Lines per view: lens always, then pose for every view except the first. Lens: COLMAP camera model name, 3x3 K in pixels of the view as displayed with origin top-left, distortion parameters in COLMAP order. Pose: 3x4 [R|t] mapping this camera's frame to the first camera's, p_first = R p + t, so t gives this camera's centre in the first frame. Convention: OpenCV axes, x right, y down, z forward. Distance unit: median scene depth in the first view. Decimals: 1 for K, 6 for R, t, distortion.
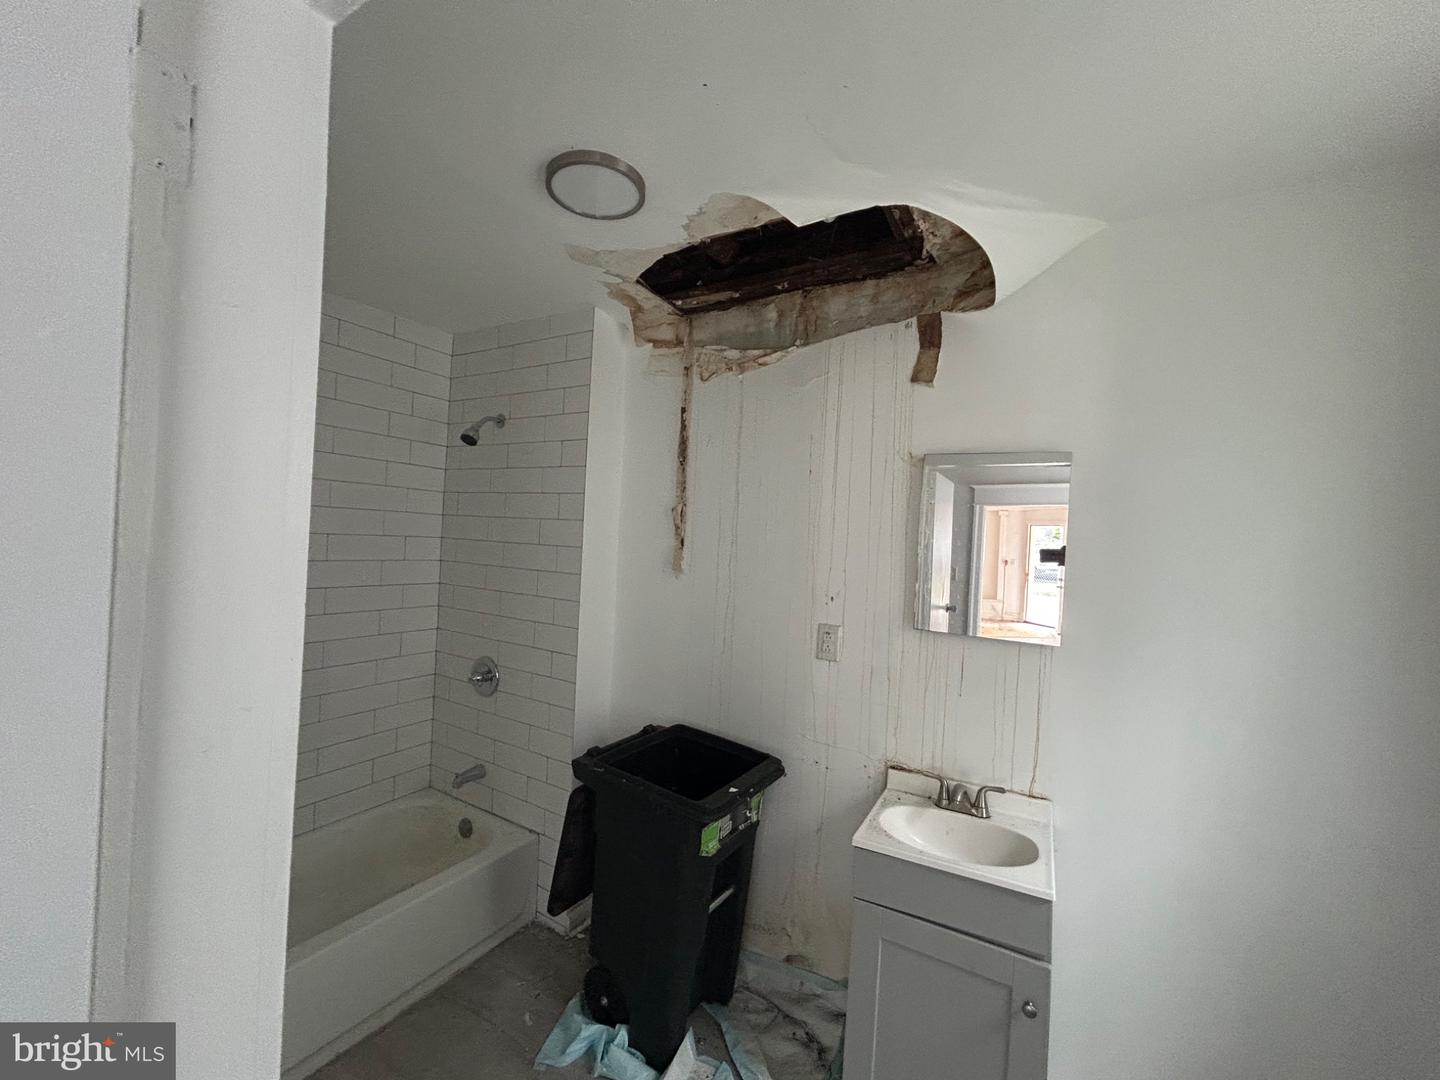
lens RADIAL K [[584.5, 0, 719.1], [0, 584.5, 539.2], [0, 0, 1]] dist [-0.002799, 0.001400]
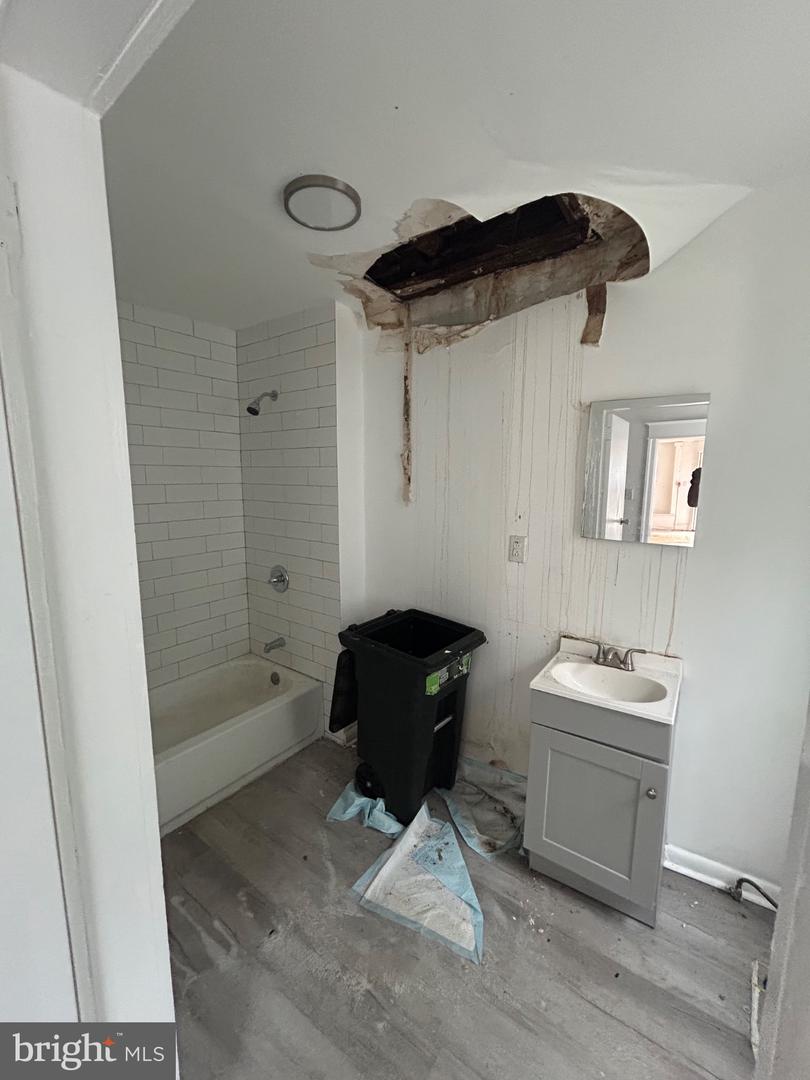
lens RADIAL K [[438.4, 0, 407.3], [0, 438.4, 538.7], [0, 0, 1]] dist [-0.002799, 0.001400]
pose [[0.993997, -0.029501, -0.105357, 0.041210], [0.043979, 0.989476, 0.137853, 0.001142], [0.100181, -0.141659, 0.984833, -0.027716]]
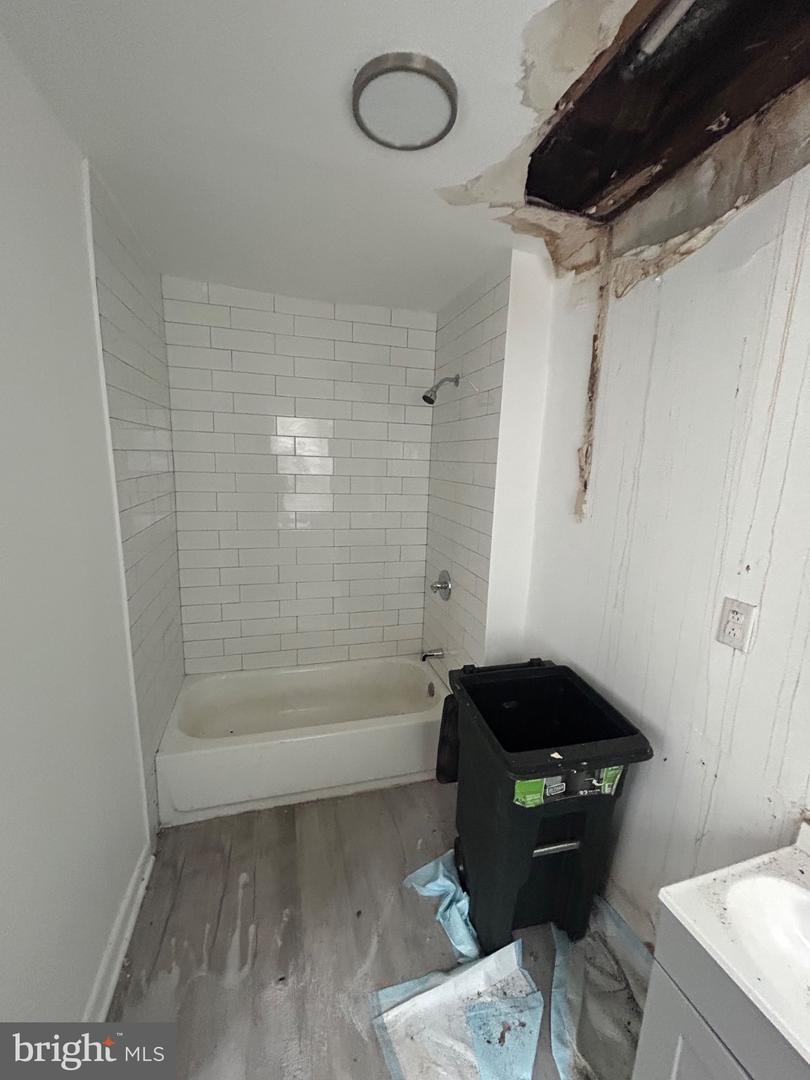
lens RADIAL K [[438.4, 0, 408.2], [0, 438.4, 538.3], [0, 0, 1]] dist [-0.002799, 0.001400]
pose [[0.726520, 0.098332, -0.680073, 0.256267], [0.000983, 0.989558, 0.144131, -0.013863], [0.687145, -0.105382, 0.718837, 0.323041]]
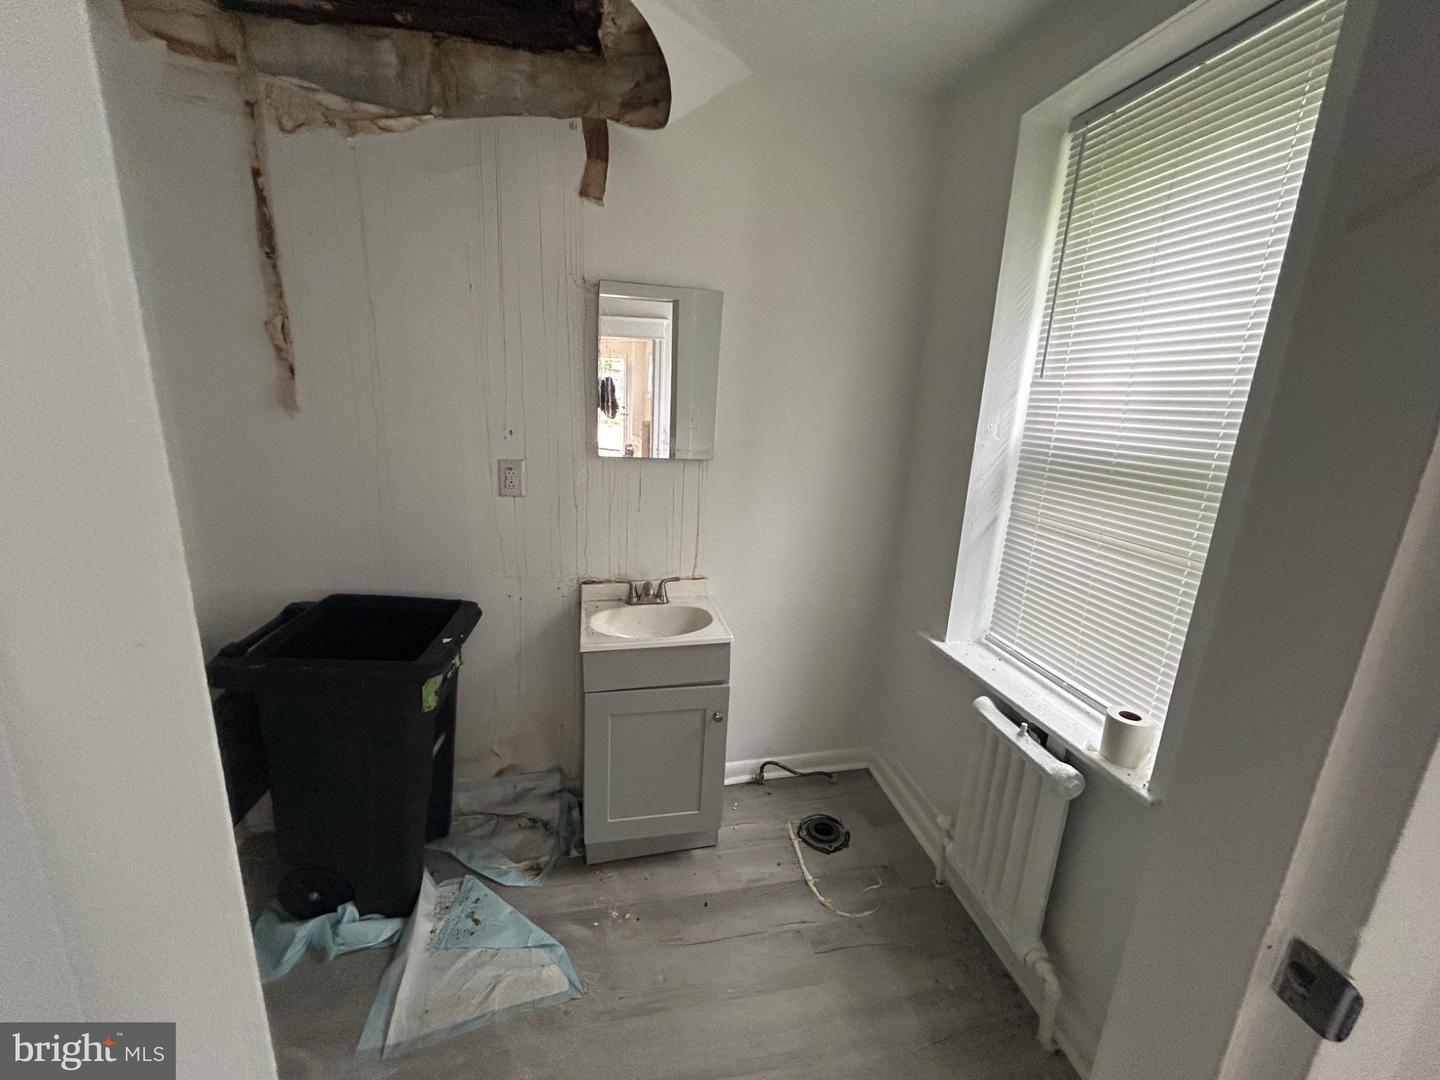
lens RADIAL K [[584.5, 0, 719.5], [0, 584.5, 538.2], [0, 0, 1]] dist [-0.002799, 0.001400]
pose [[0.754780, -0.173452, 0.632631, -0.186698], [-0.008472, 0.961751, 0.273796, 0.003616], [-0.655924, -0.212015, 0.724440, 0.045664]]
